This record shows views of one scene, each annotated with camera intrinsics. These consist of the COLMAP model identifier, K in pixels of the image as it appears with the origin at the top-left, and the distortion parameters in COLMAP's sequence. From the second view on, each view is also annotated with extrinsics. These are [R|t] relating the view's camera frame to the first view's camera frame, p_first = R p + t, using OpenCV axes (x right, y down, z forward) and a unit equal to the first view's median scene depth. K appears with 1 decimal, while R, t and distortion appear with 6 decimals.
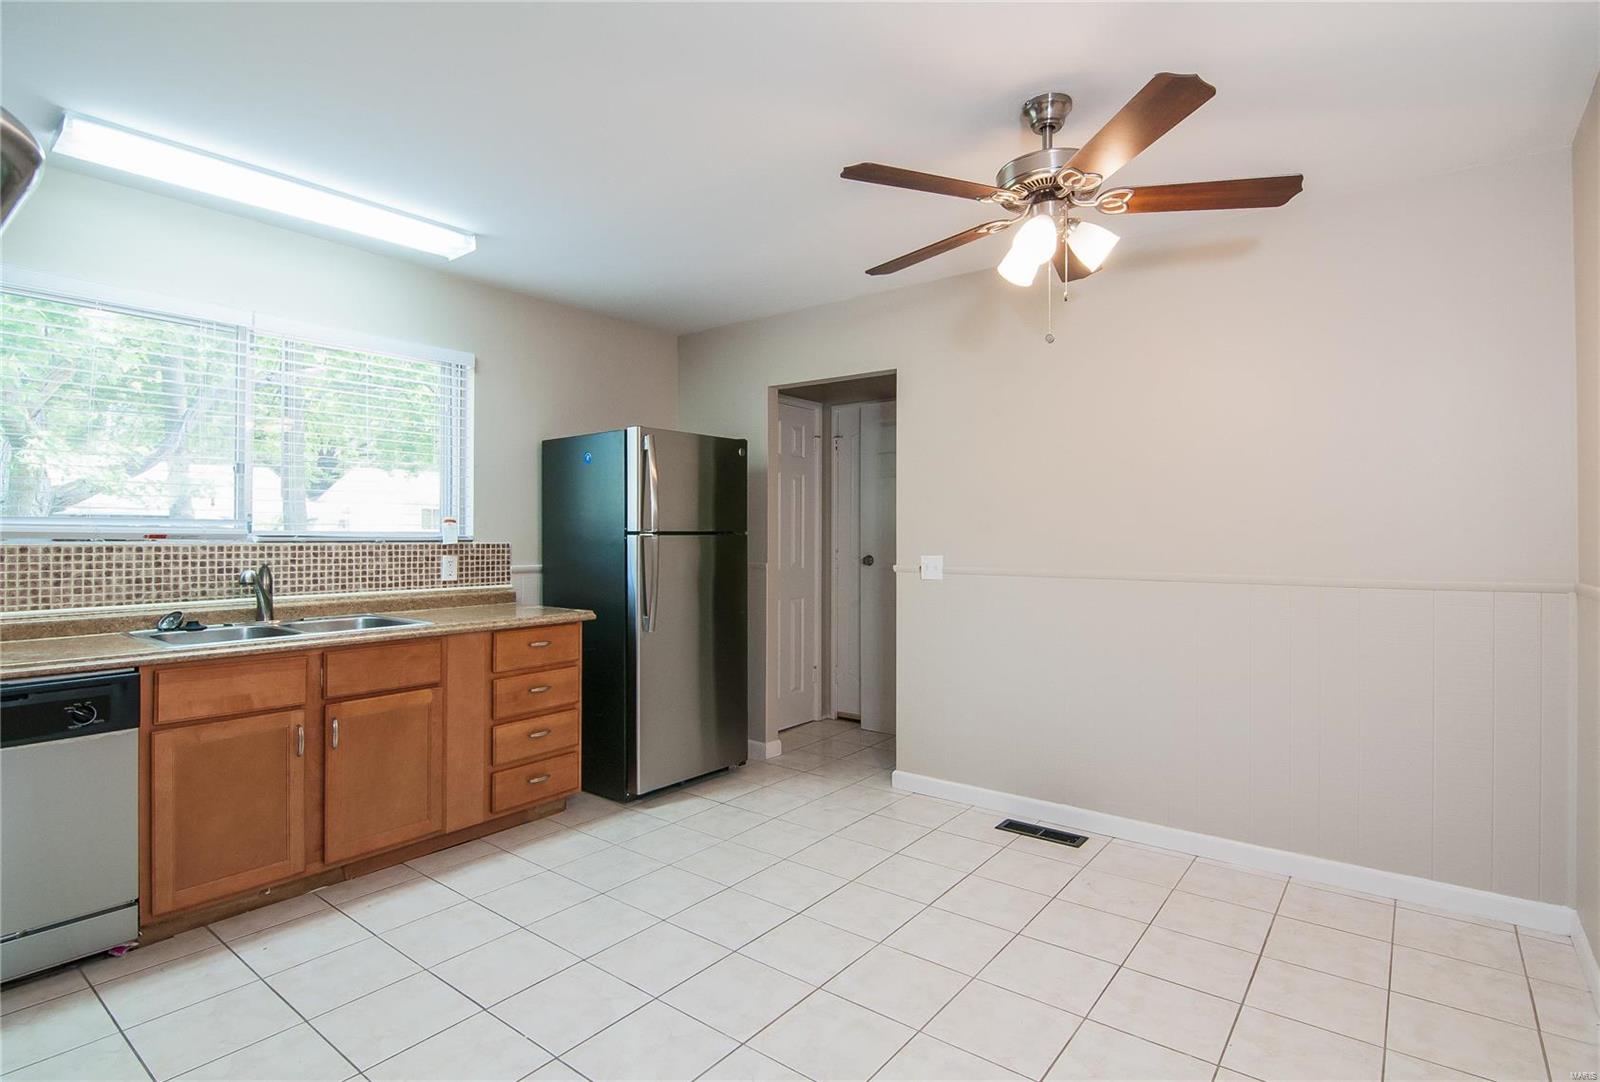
lens RADIAL K [[792.3, 0, 804.3], [0, 792.3, 533.6], [0, 0, 1]] dist [-0.004213, -0.001410]
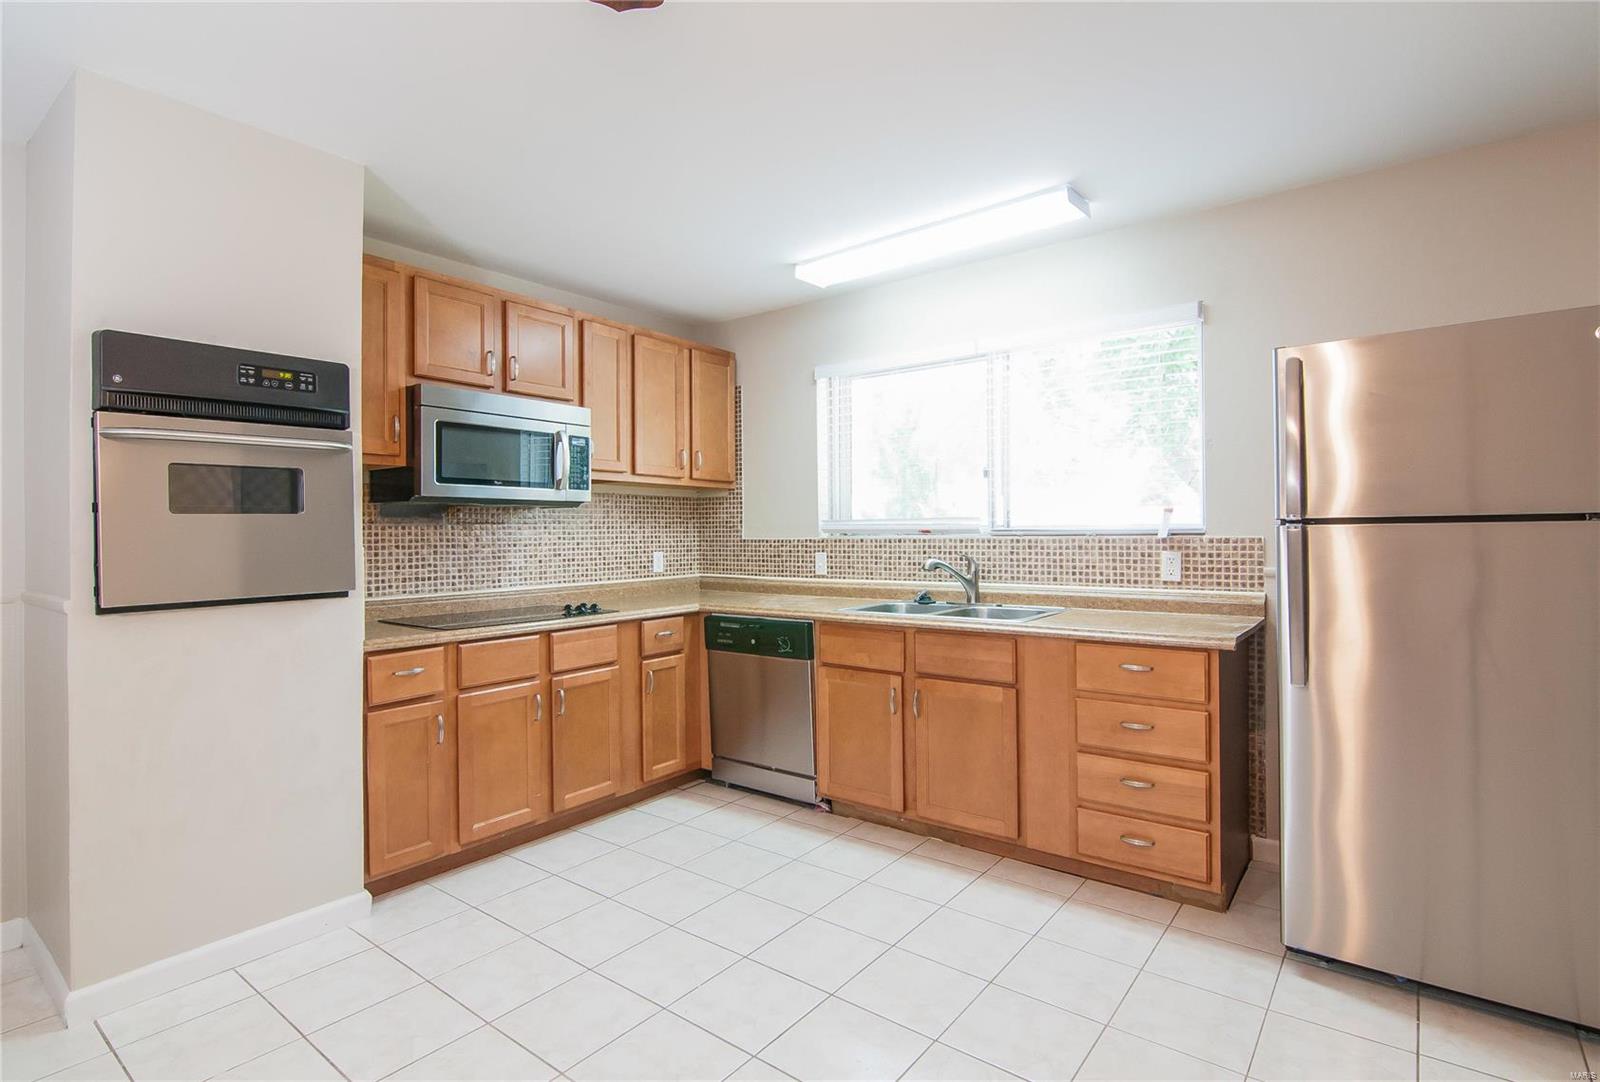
lens RADIAL K [[792.3, 0, 804.3], [0, 792.3, 533.6], [0, 0, 1]] dist [-0.004213, -0.001410]
pose [[-0.001108, -0.001396, -0.999998, 0.434506], [0.011375, 0.999934, -0.001409, 0.005797], [0.999935, -0.011377, -0.001092, 0.667008]]
